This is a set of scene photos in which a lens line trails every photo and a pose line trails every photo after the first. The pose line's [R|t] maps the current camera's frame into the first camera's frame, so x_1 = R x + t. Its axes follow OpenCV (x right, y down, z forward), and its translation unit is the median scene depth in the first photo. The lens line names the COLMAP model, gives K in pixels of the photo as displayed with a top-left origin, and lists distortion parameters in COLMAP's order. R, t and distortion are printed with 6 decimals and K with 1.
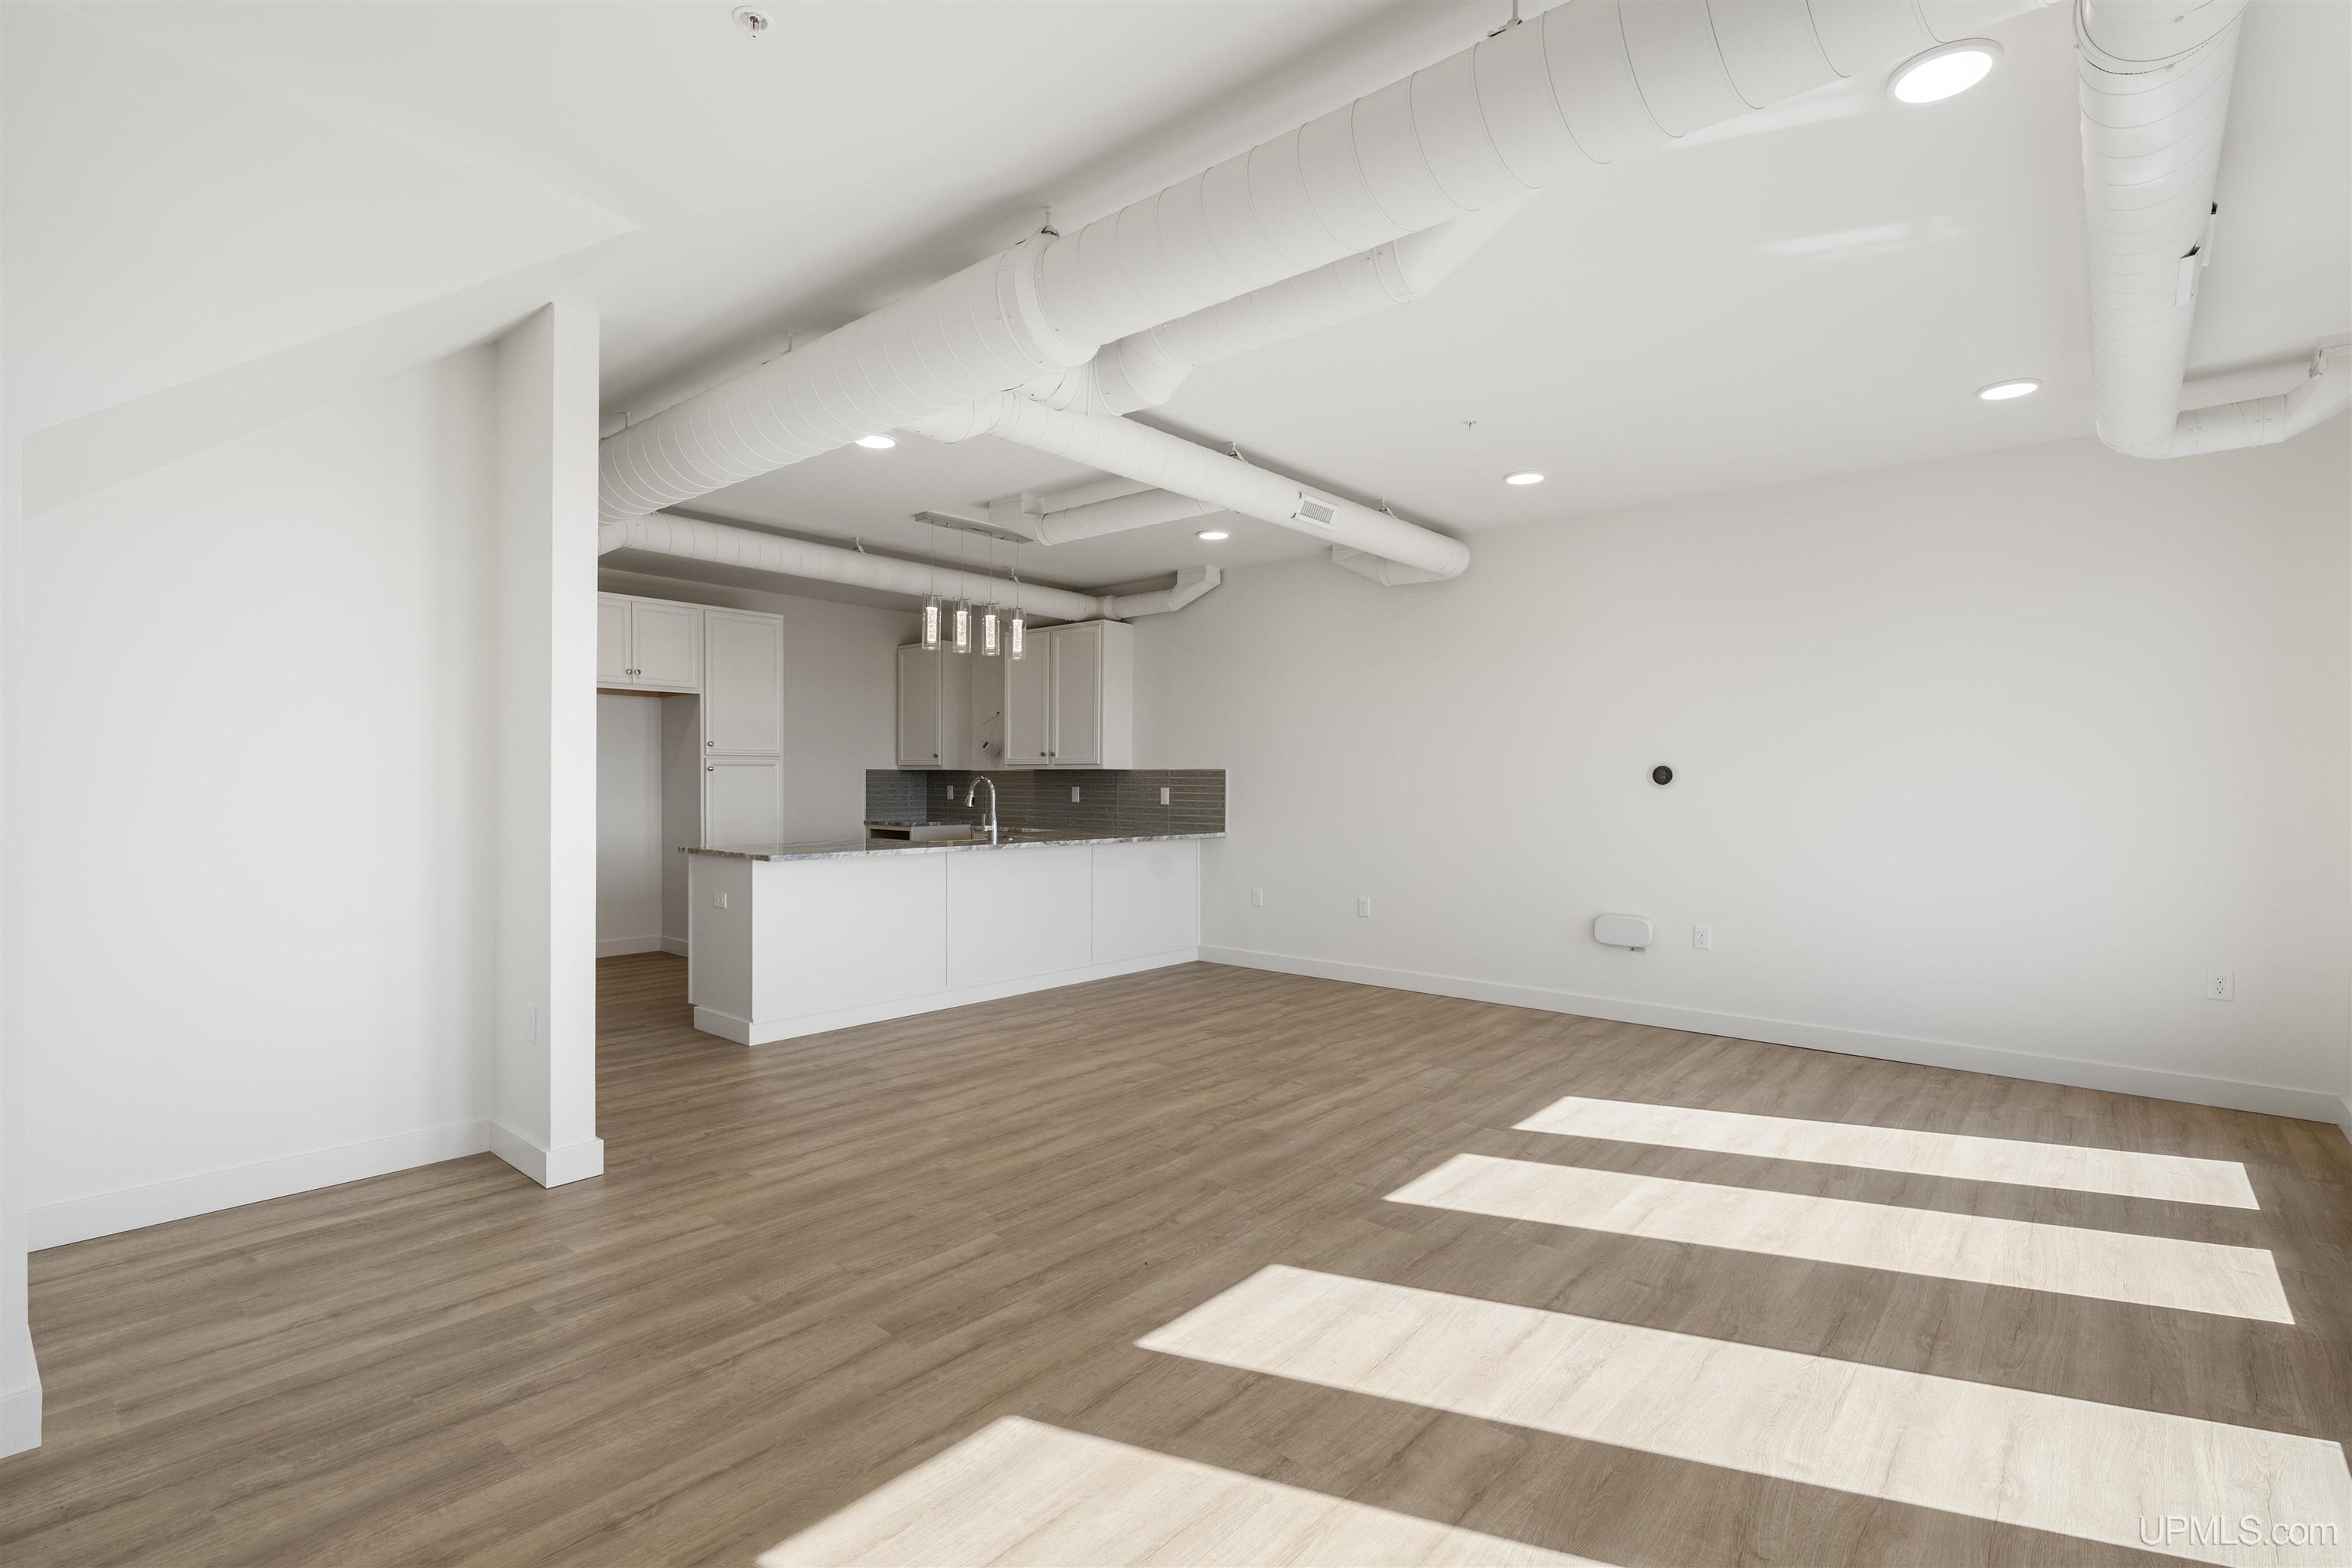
lens RADIAL K [[1078.7, 0, 1178.8], [0, 1078.7, 800.9], [0, 0, 1]] dist [-0.004697, -0.000786]
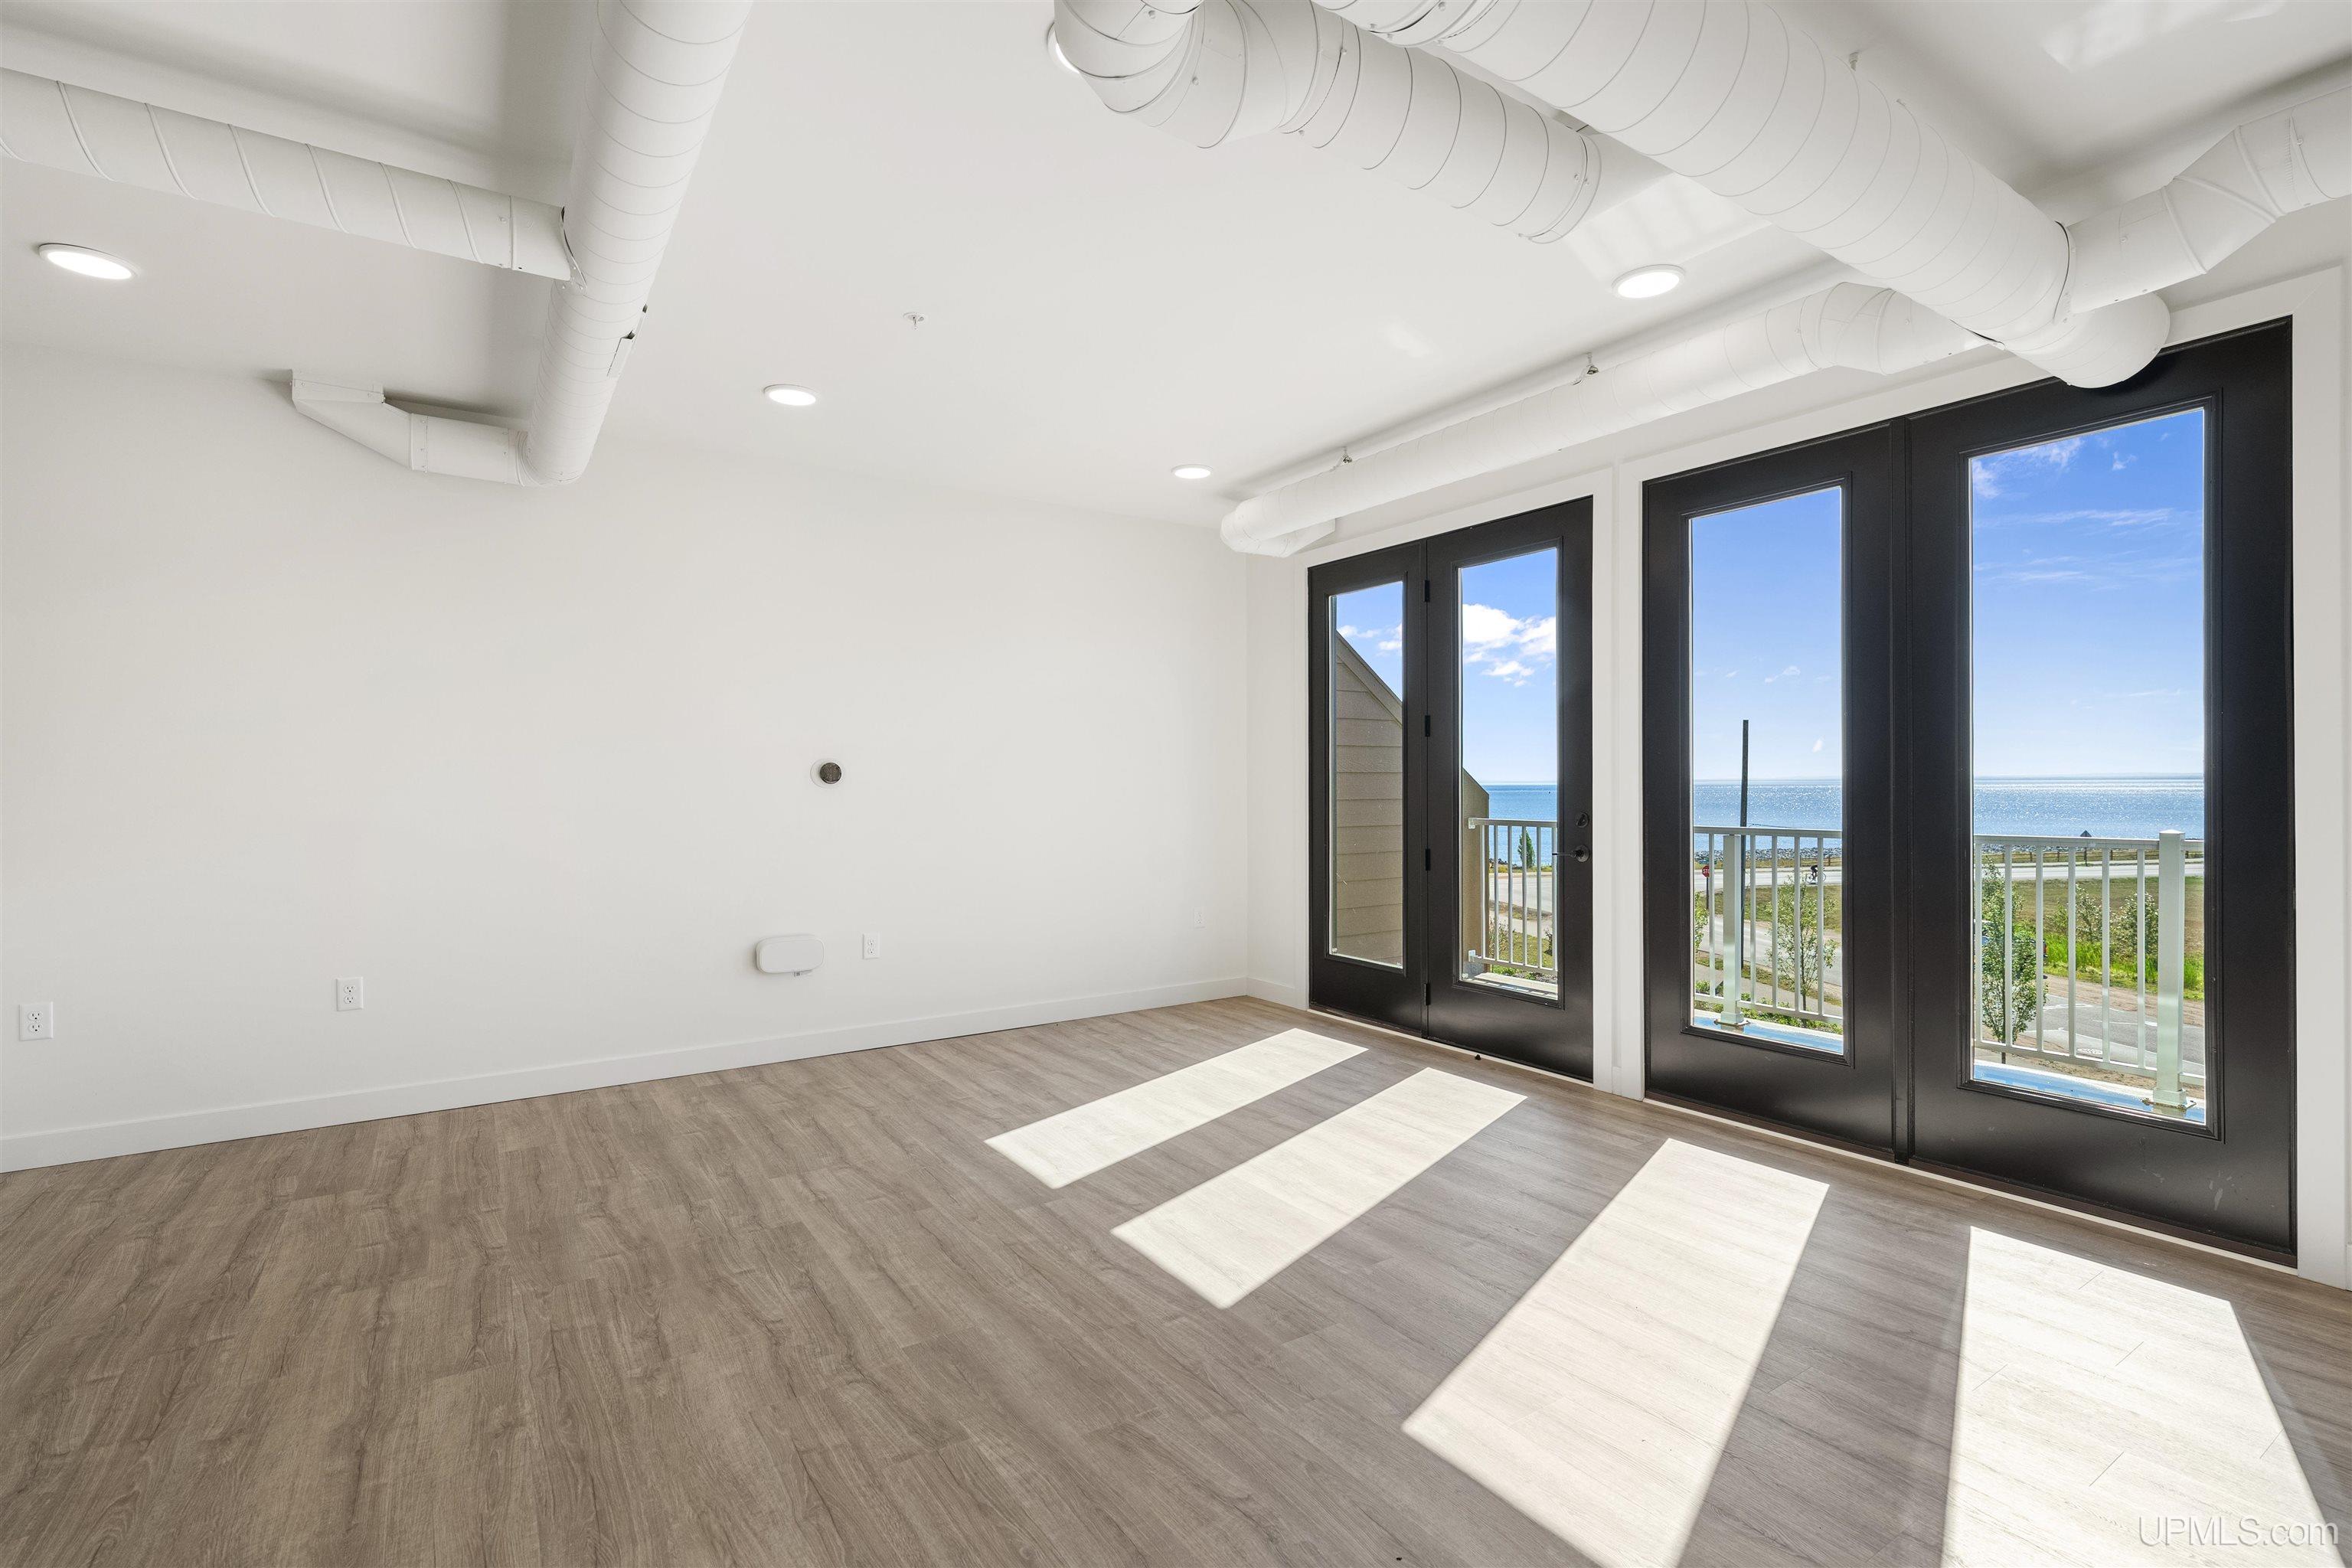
lens RADIAL K [[1078.7, 0, 1162.0], [0, 1078.7, 774.5], [0, 0, 1]] dist [-0.004697, -0.000786]
pose [[0.277071, 0.000975, 0.960849, -0.313079], [0.027375, 0.999586, -0.008908, -0.006342], [-0.960459, 0.028771, 0.276930, 0.454260]]
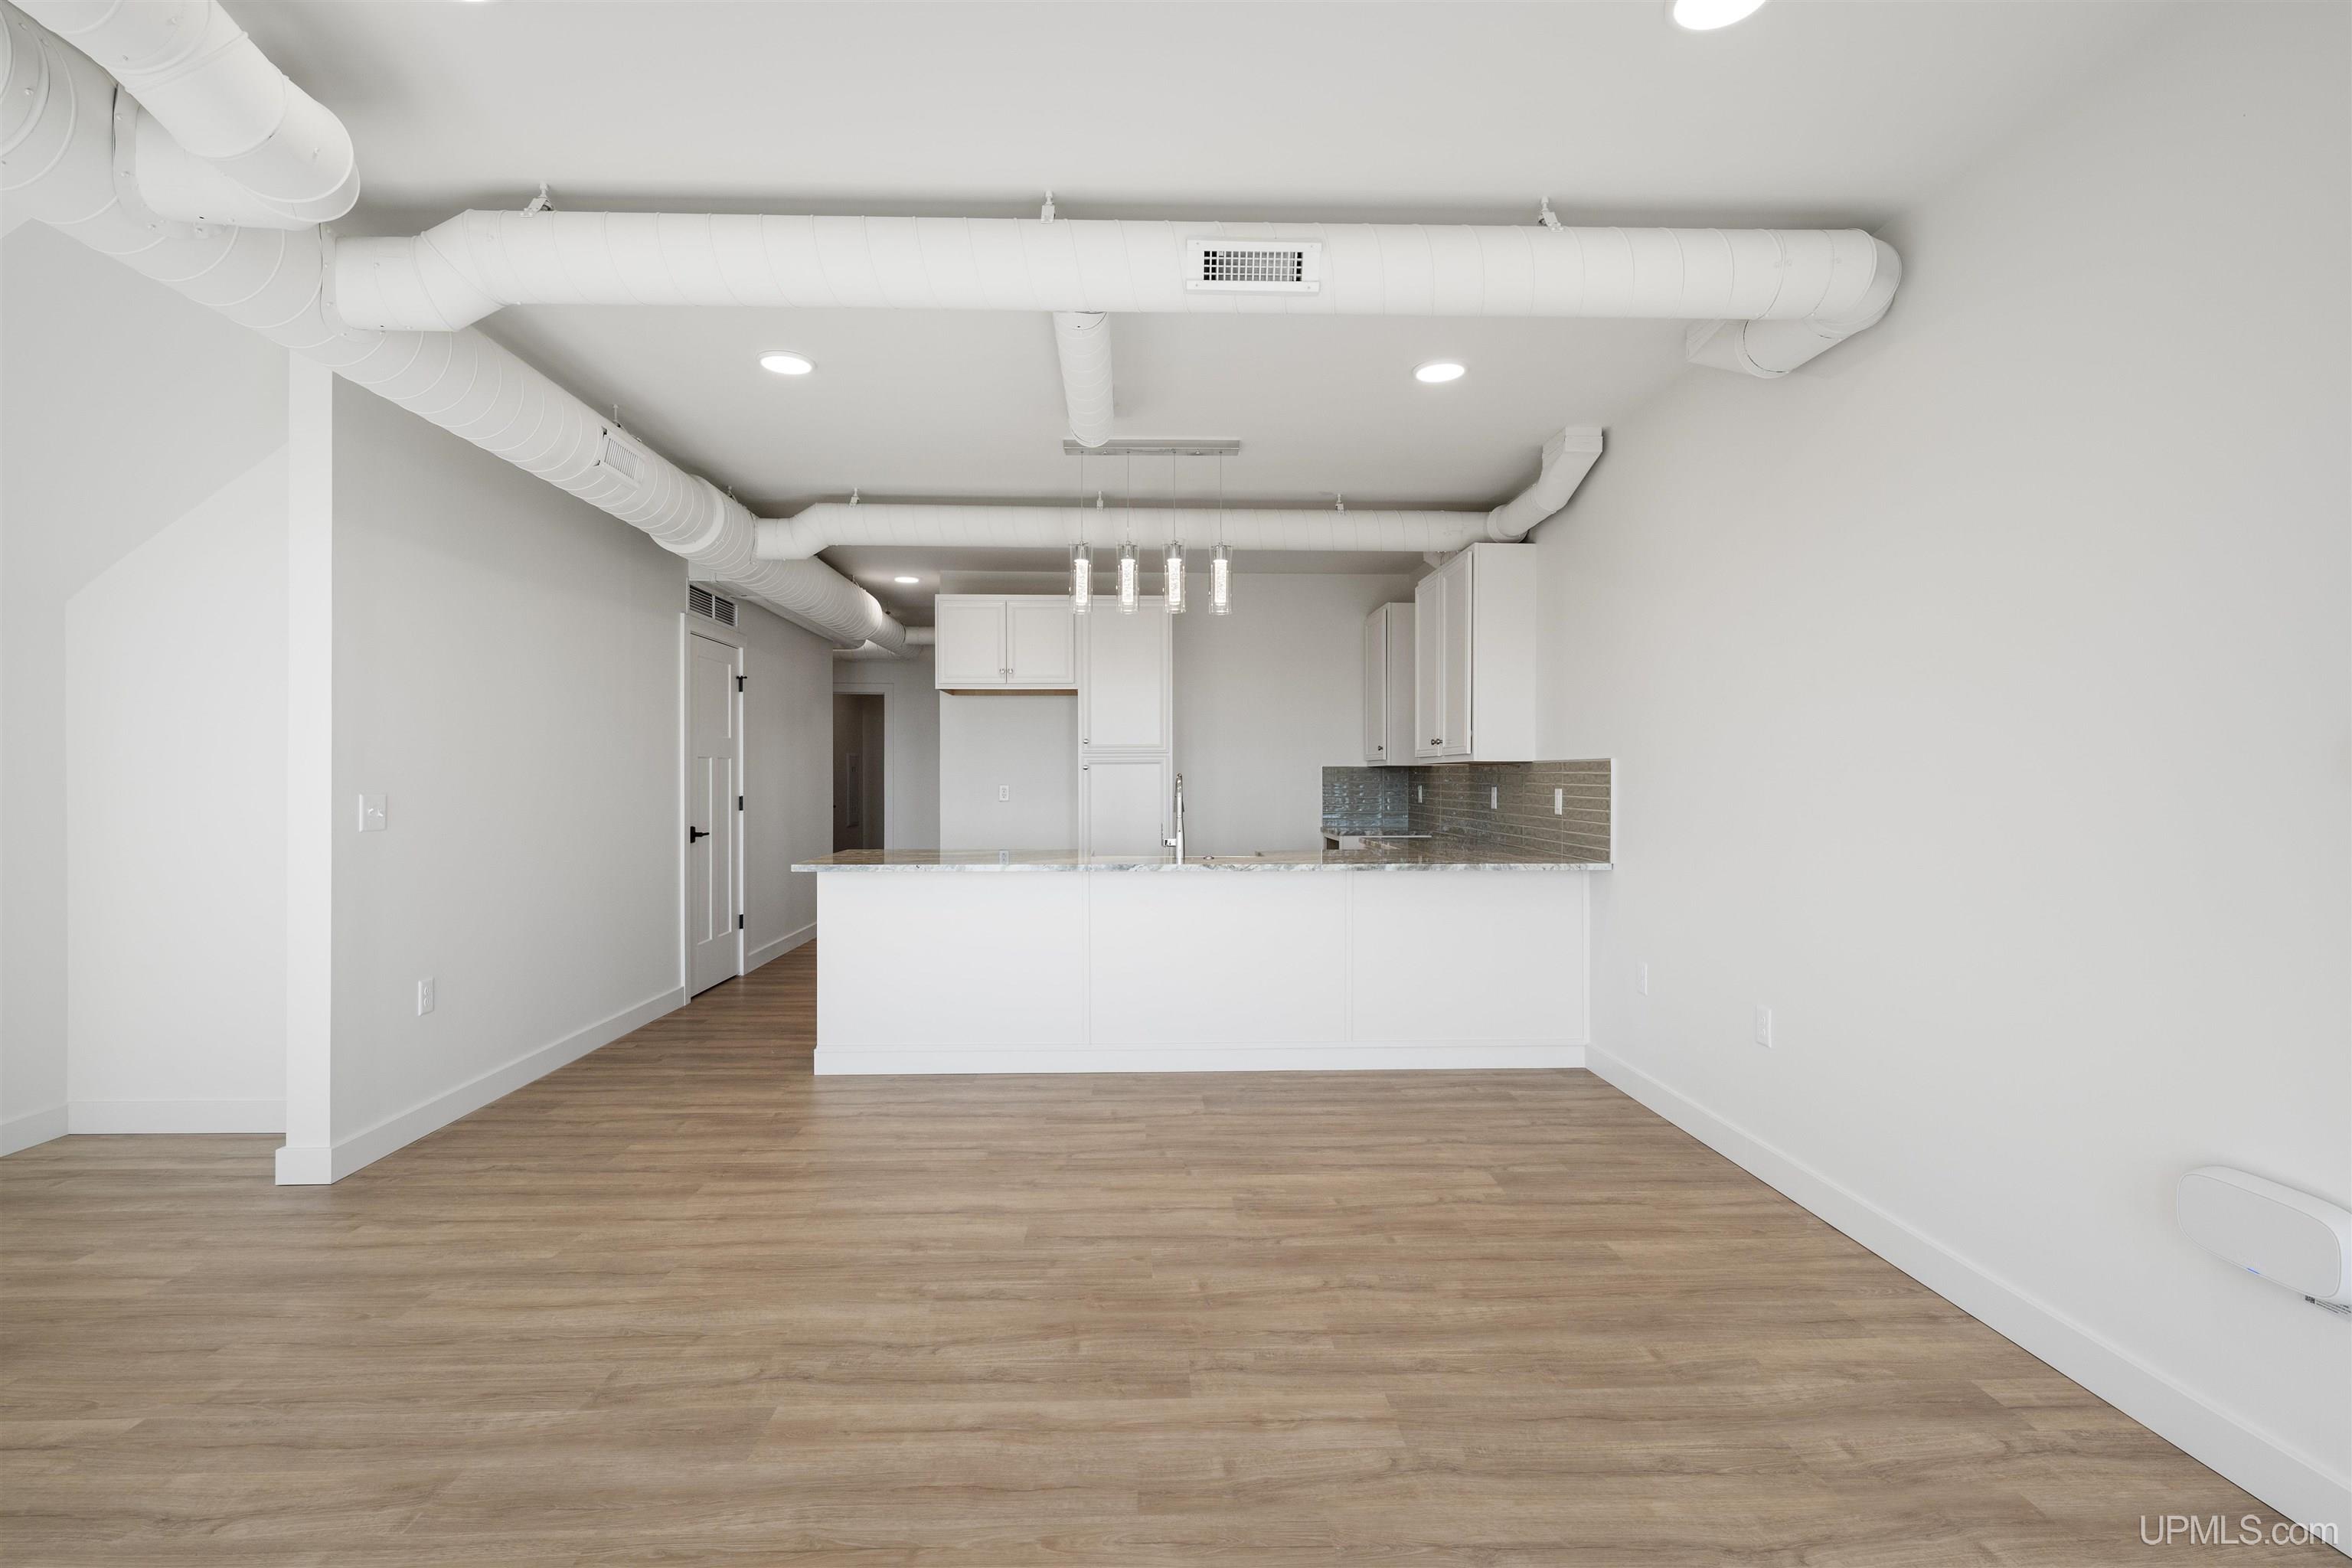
lens RADIAL K [[1117.7, 0, 1179.8], [0, 1117.7, 749.9], [0, 0, 1]] dist [0.005588, -0.000680]
pose [[0.679583, -0.023594, -0.733219, 0.420699], [-0.012647, 0.998957, -0.043867, -0.004011], [0.733490, 0.039085, 0.678576, 0.500499]]
